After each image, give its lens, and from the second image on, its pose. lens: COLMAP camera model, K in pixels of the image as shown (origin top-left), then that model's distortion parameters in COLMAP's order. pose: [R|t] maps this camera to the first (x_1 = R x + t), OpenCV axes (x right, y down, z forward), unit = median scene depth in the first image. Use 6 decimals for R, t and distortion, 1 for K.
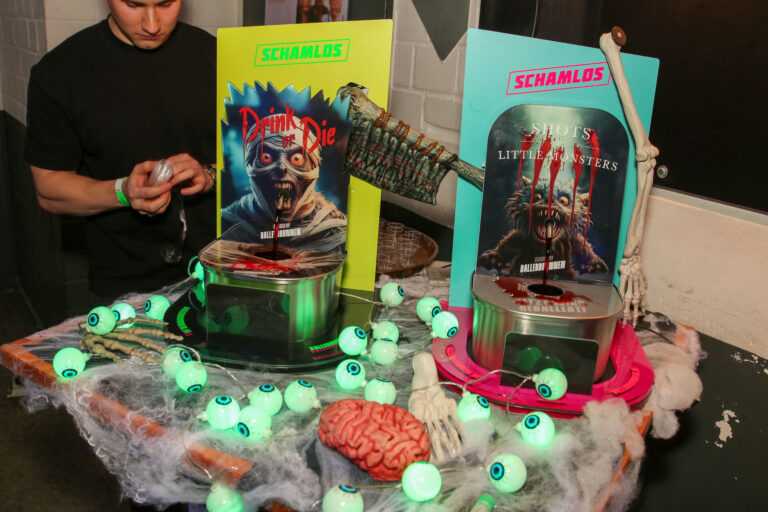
lens RADIAL K [[704.9, 0, 384.8], [0, 704.9, 259.1], [0, 0, 1]] dist [-0.067887, 0.000000]
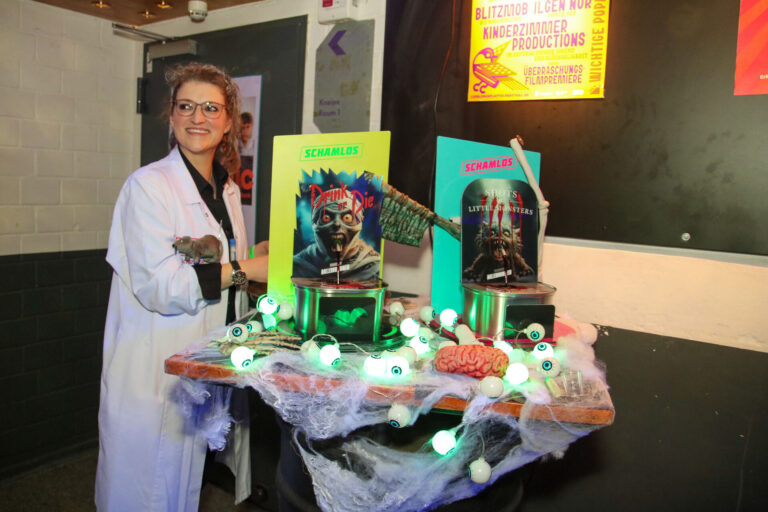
lens RADIAL K [[624.5, 0, 383.3], [0, 624.5, 252.7], [0, 0, 1]] dist [-0.105570, 0.076204]
pose [[0.926309, -0.060532, 0.371870, -0.563210], [0.126299, 0.979789, -0.155117, 0.150982], [-0.354965, 0.190653, 0.915233, -0.247726]]
